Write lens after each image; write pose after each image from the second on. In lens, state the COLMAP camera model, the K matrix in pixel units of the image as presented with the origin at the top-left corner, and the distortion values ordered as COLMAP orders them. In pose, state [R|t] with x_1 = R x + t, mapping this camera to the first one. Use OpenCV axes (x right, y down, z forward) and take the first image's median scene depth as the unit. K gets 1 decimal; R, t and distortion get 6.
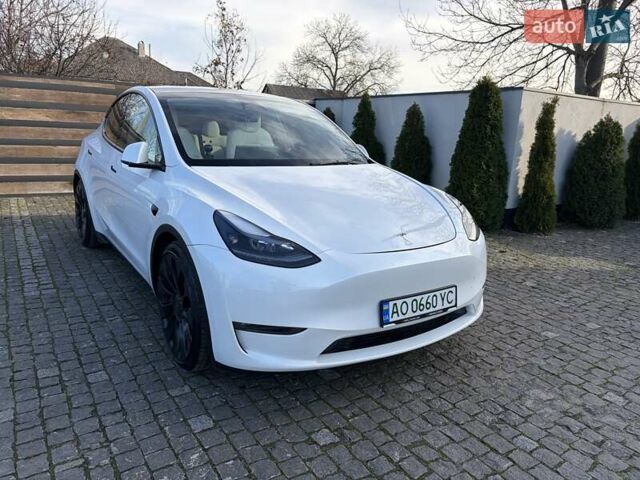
lens RADIAL K [[482.4, 0, 317.9], [0, 482.4, 223.6], [0, 0, 1]] dist [0.061336, -0.069576]
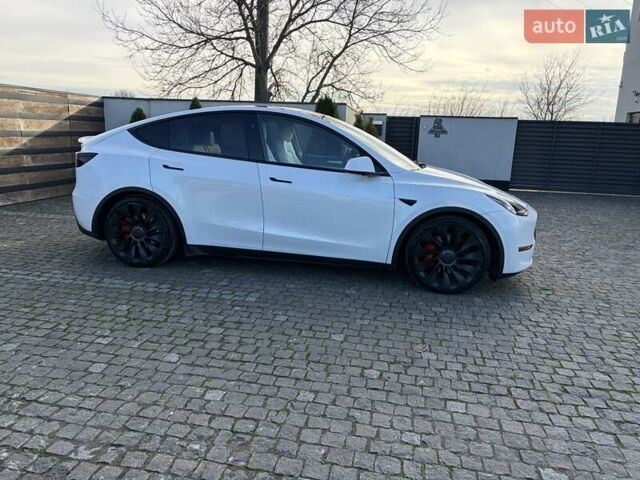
lens RADIAL K [[480.8, 0, 321.1], [0, 480.8, 218.3], [0, 0, 1]] dist [0.064596, -0.075444]
pose [[0.683798, -0.142433, 0.715635, -1.109624], [0.134249, 0.988579, 0.068480, -0.079876], [-0.717215, 0.049246, 0.695109, 0.117651]]
